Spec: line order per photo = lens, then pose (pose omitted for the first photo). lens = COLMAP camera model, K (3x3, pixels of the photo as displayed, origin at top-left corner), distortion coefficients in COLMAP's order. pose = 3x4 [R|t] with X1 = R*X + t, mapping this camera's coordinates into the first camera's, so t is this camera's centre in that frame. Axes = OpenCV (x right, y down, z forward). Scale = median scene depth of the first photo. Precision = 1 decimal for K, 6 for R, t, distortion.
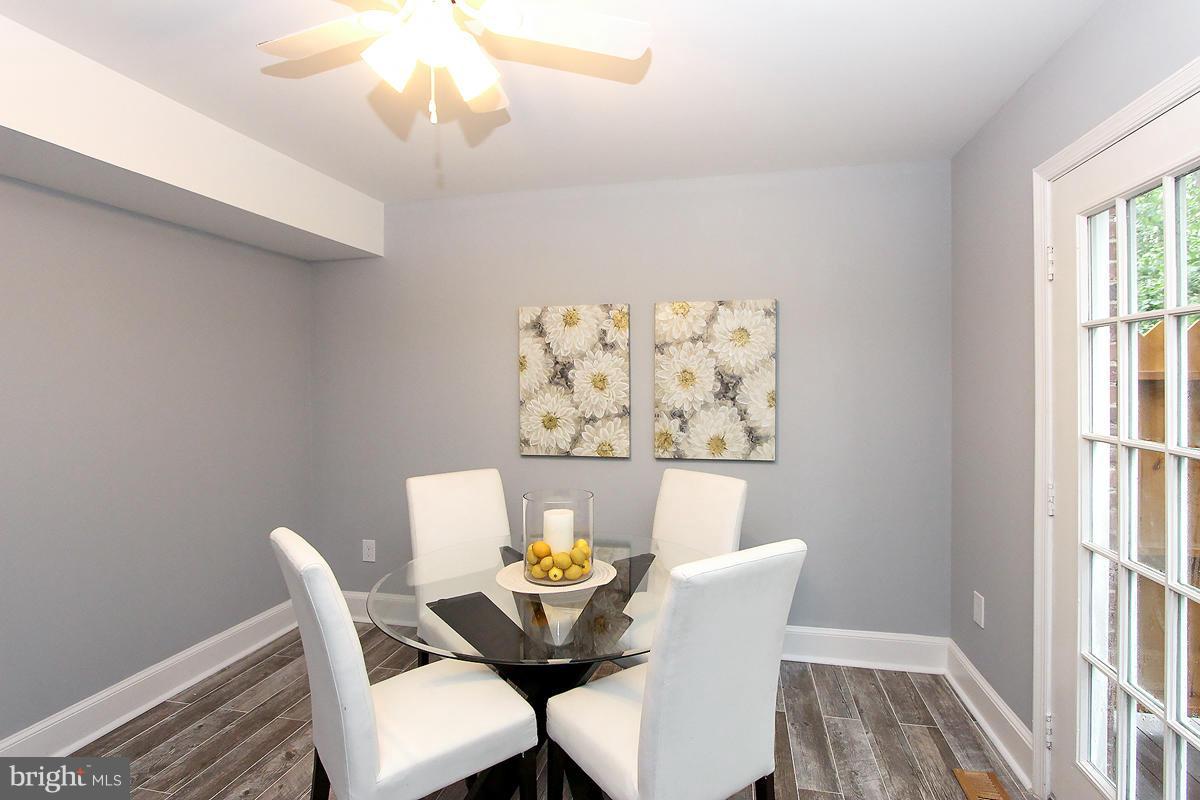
lens RADIAL K [[579.3, 0, 597.1], [0, 579.3, 391.3], [0, 0, 1]] dist [-0.017346, 0.003934]
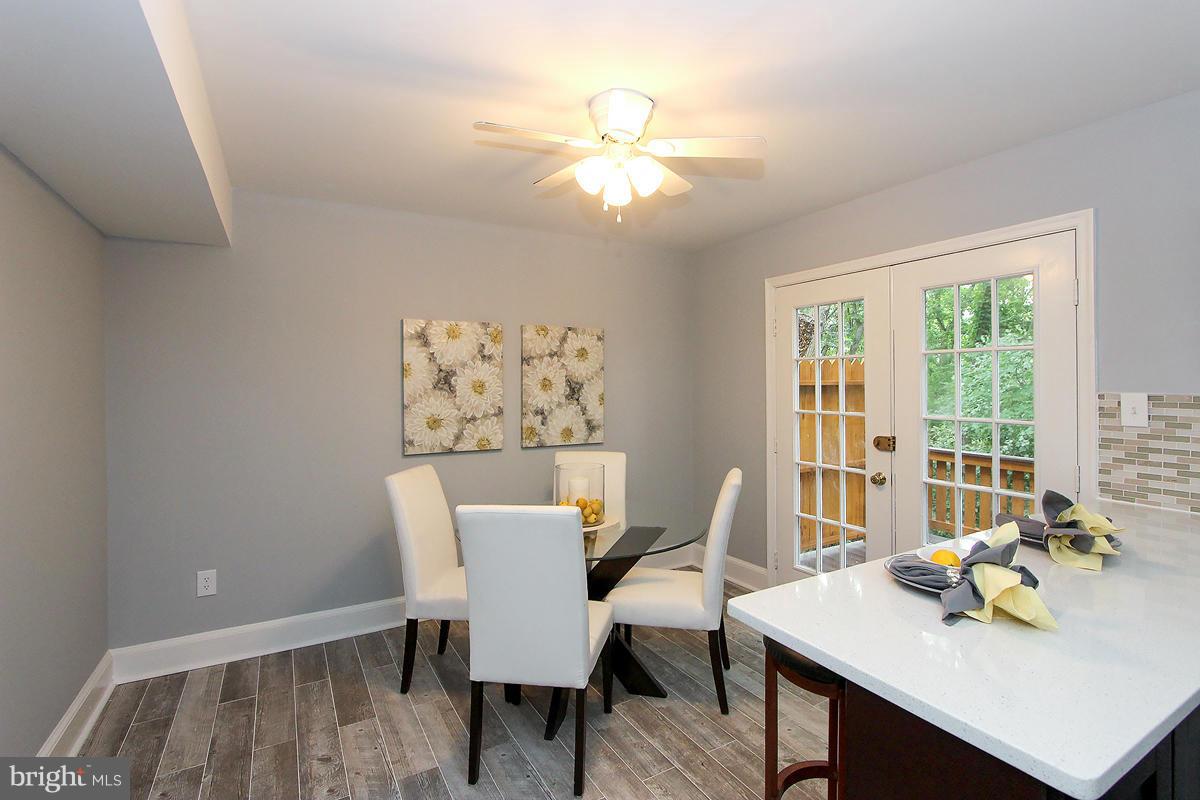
lens RADIAL K [[579.3, 0, 624.5], [0, 579.3, 384.3], [0, 0, 1]] dist [-0.017346, 0.003934]
pose [[0.731841, 0.000269, 0.681475, -0.598263], [0.008746, 0.999914, -0.009786, -0.008097], [-0.681419, 0.013122, 0.731776, -0.074737]]
